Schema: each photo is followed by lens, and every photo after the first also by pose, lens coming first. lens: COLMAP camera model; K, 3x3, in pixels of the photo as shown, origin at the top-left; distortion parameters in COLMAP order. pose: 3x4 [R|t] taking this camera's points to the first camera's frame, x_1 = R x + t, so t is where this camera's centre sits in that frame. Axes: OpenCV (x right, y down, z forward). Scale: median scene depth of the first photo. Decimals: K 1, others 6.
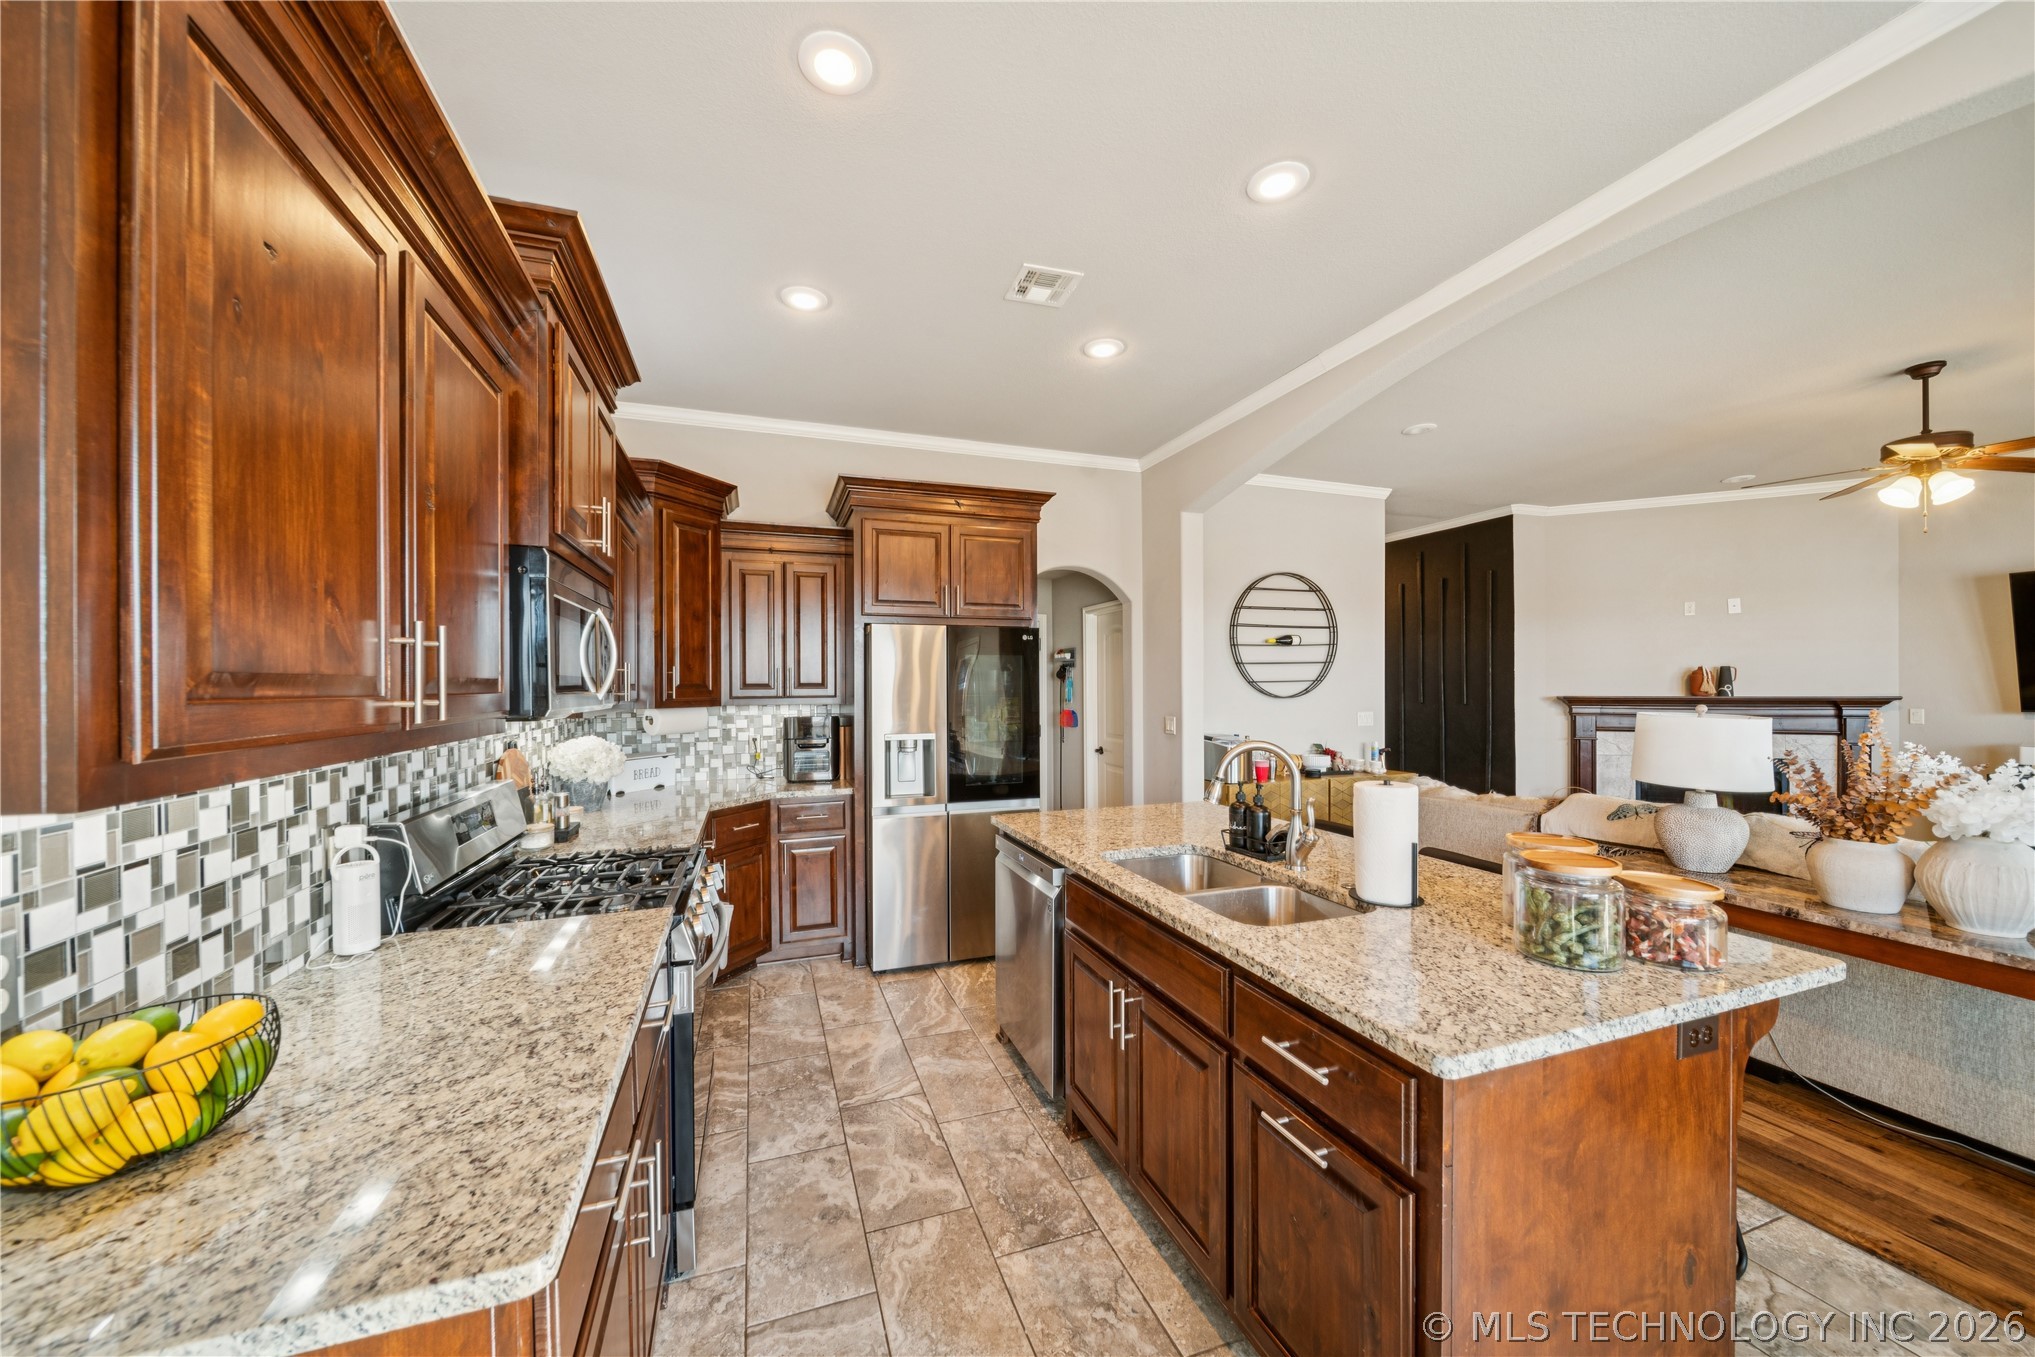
lens RADIAL K [[723.0, 0, 1004.2], [0, 723.0, 686.6], [0, 0, 1]] dist [-0.000631, -0.001797]
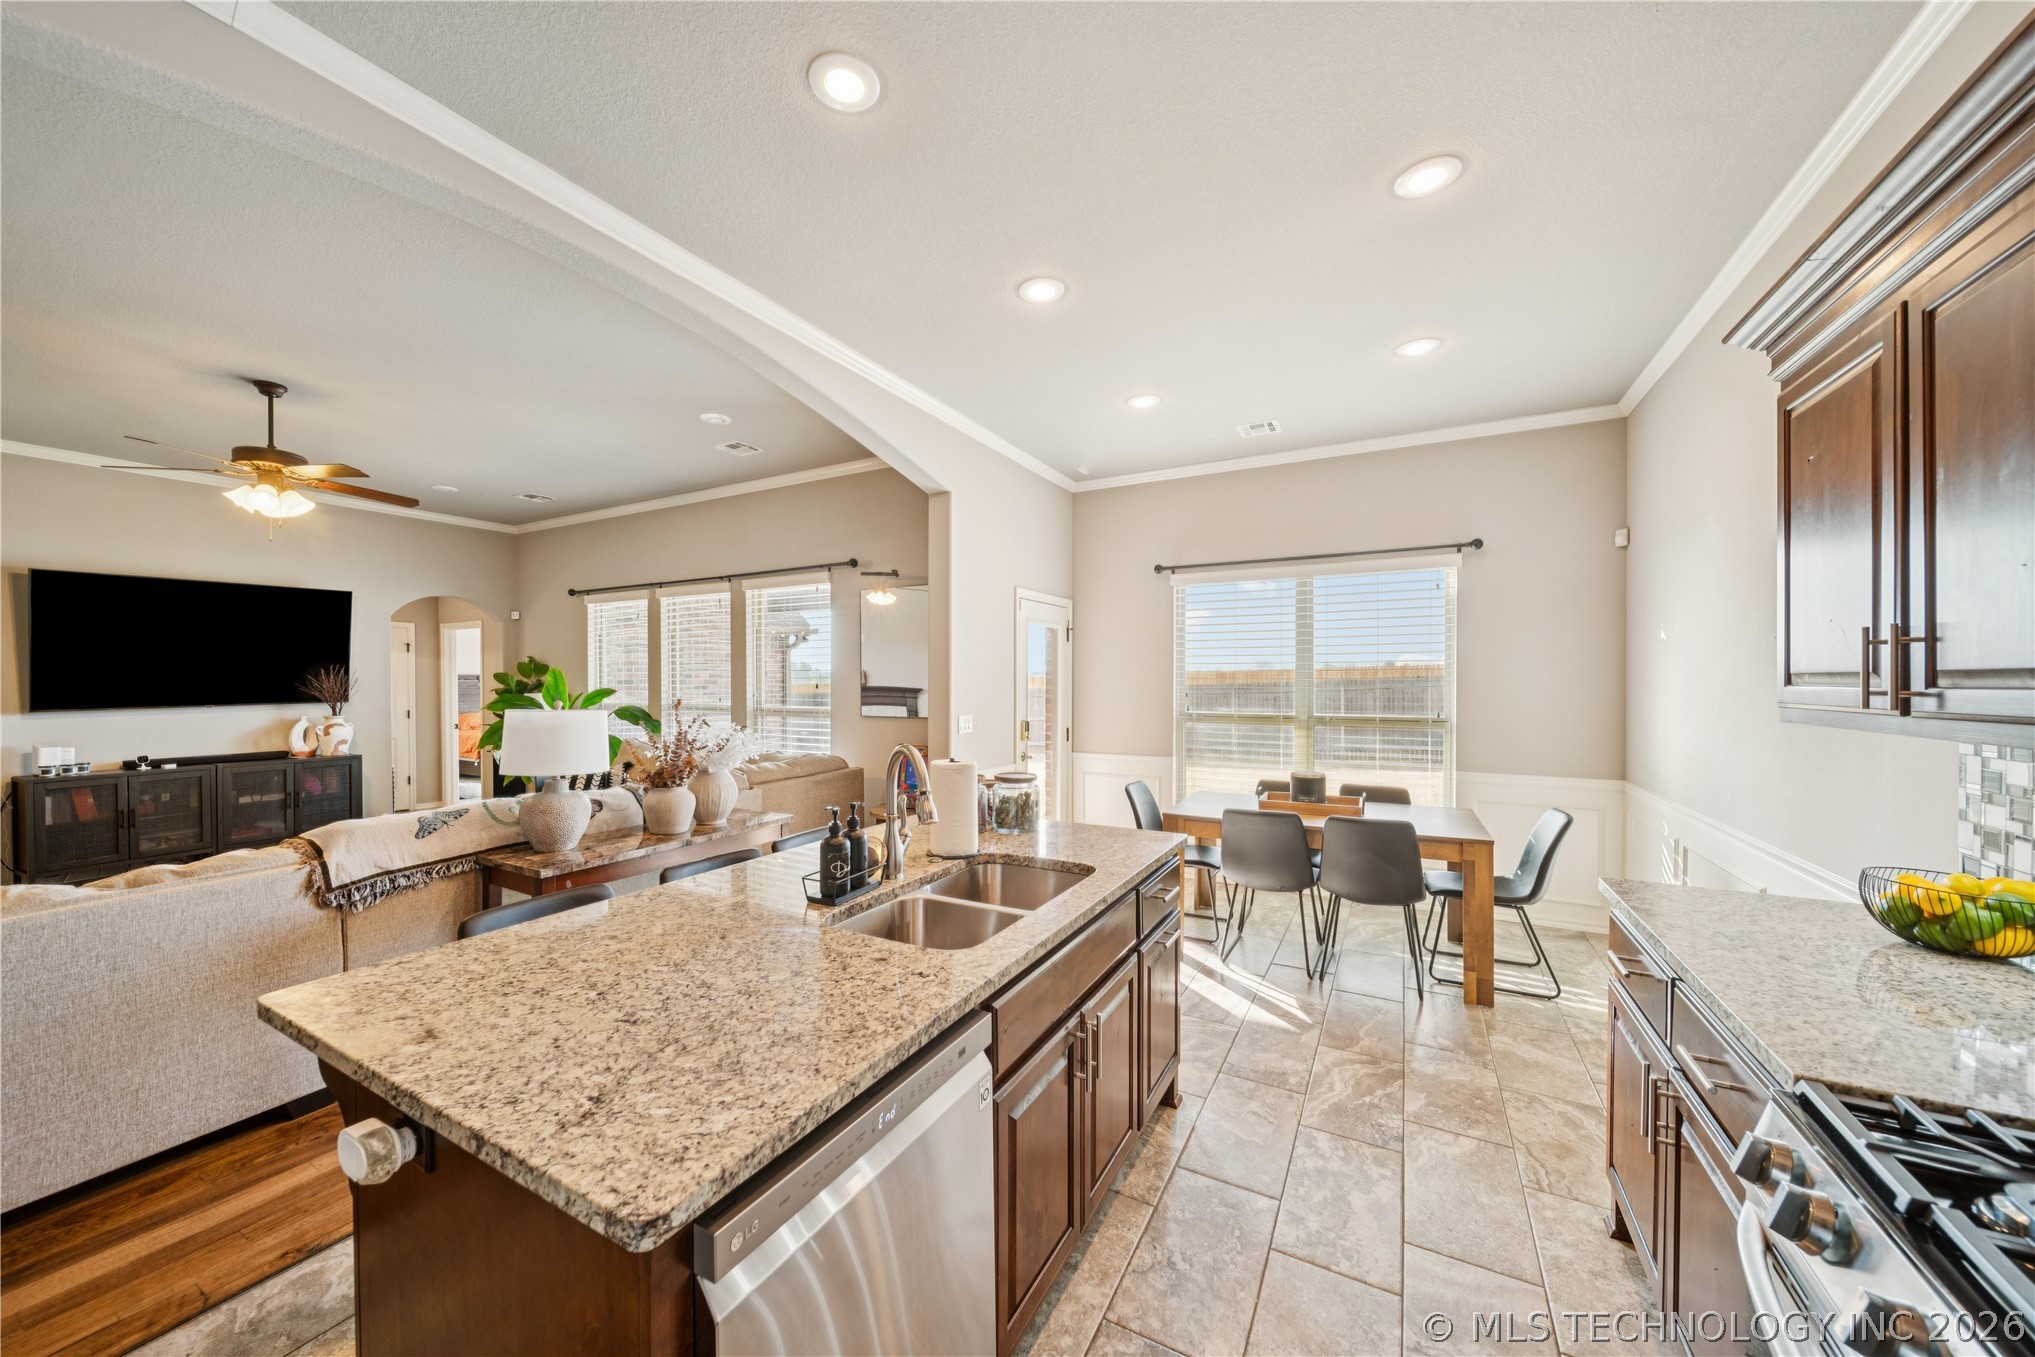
lens RADIAL K [[723.0, 0, 1000.0], [0, 723.0, 678.1], [0, 0, 1]] dist [-0.000631, -0.001797]
pose [[-0.660286, 0.006850, 0.750983, -0.230386], [0.004316, 0.999977, -0.005326, 0.000280], [-0.751002, -0.000276, -0.660300, 0.882300]]
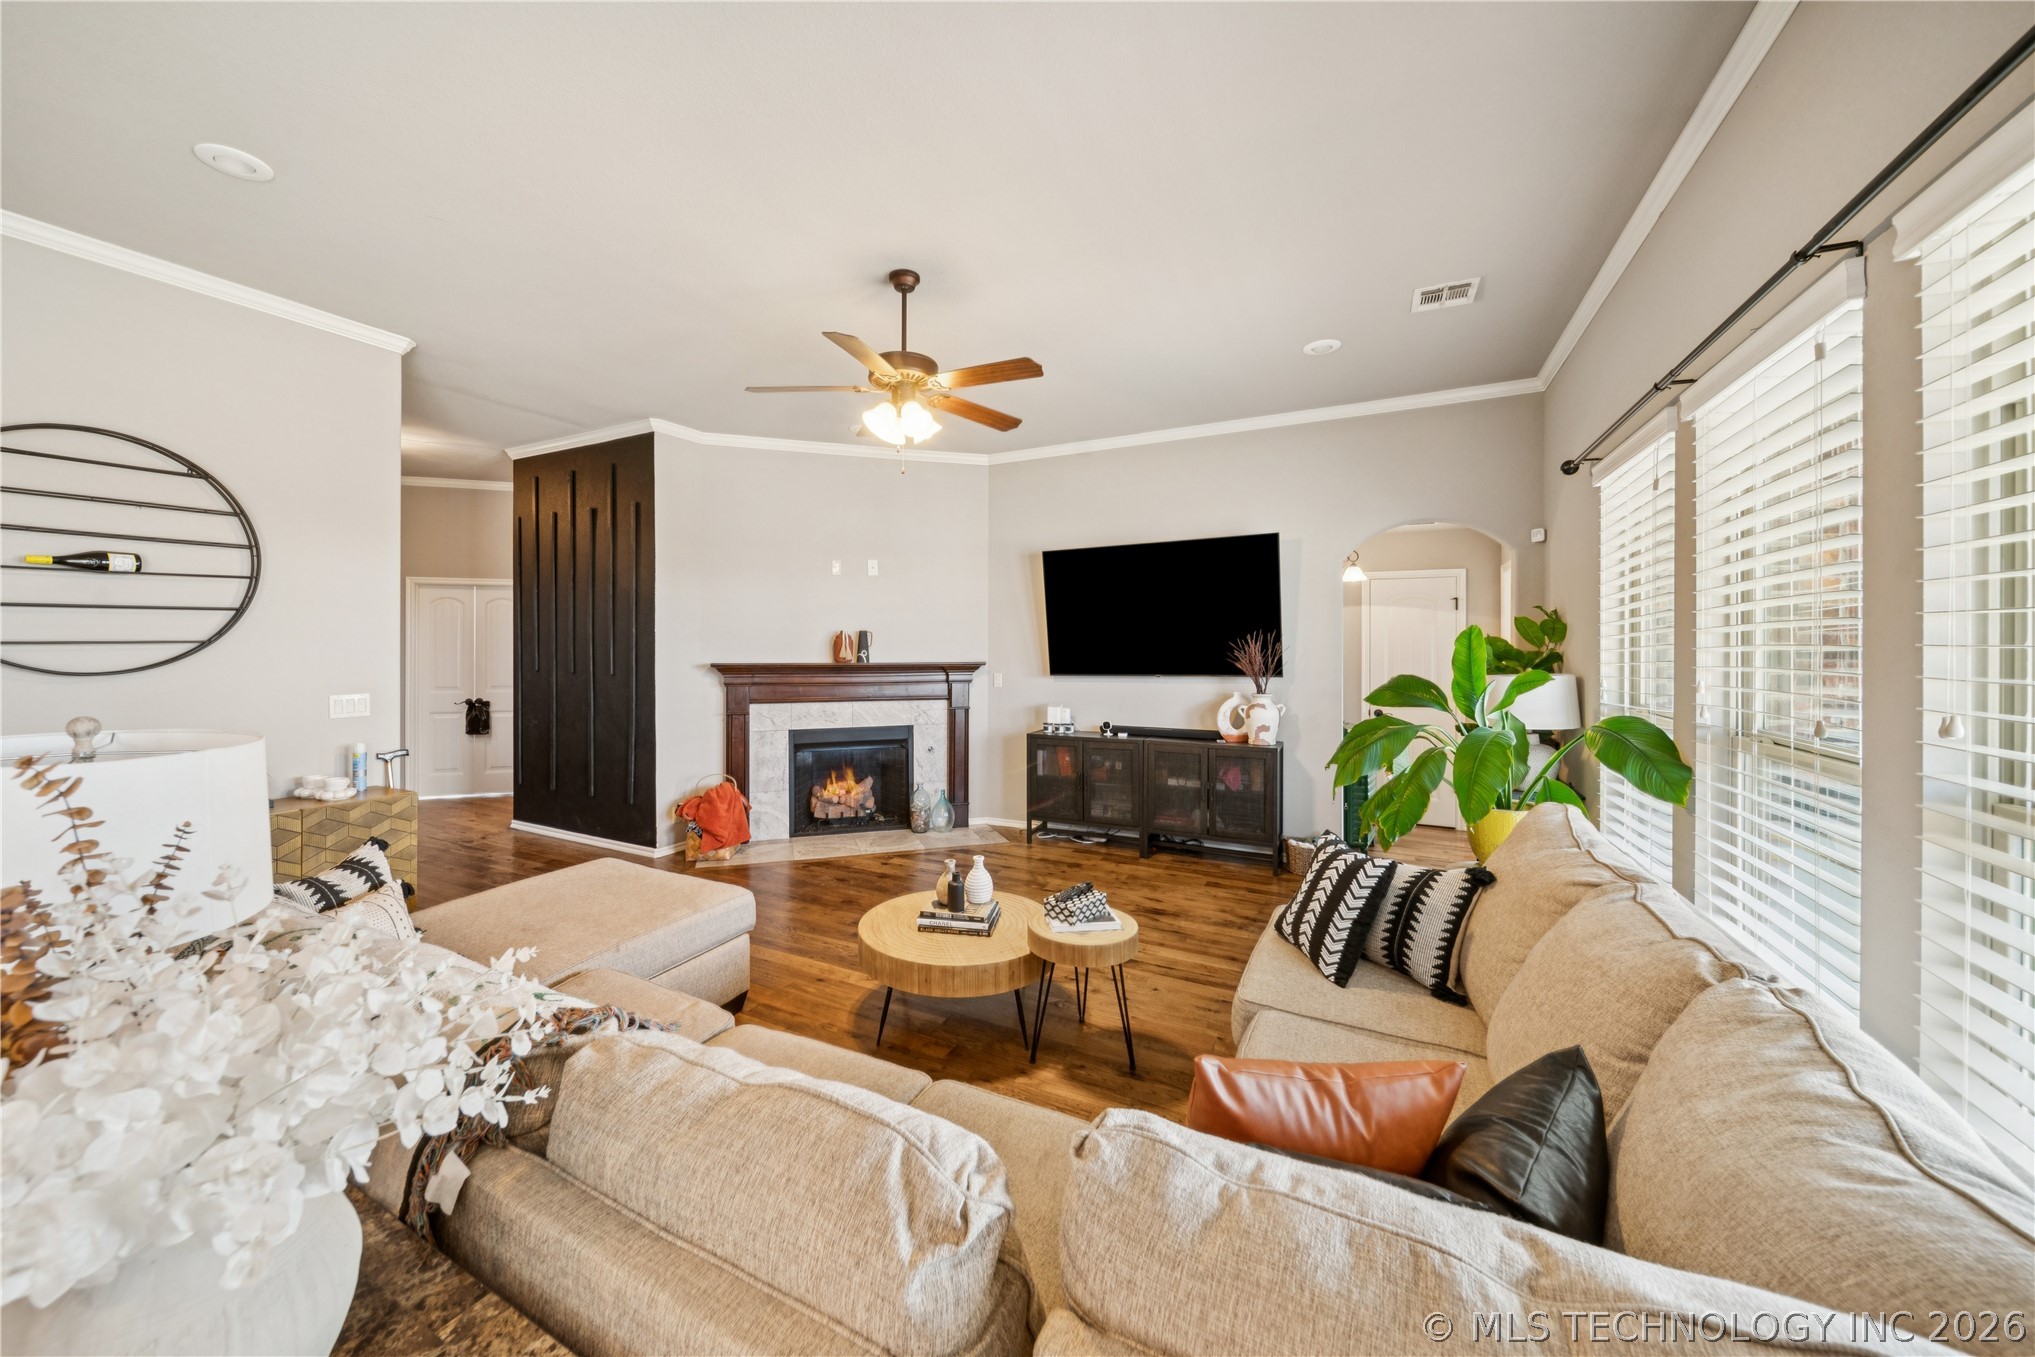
lens RADIAL K [[723.0, 0, 981.5], [0, 723.0, 642.1], [0, 0, 1]] dist [-0.000631, -0.001797]
pose [[0.739311, 0.009882, 0.673292, 0.763418], [-0.004665, 0.999943, -0.009554, -0.008037], [-0.673349, 0.003923, 0.739315, 0.308411]]
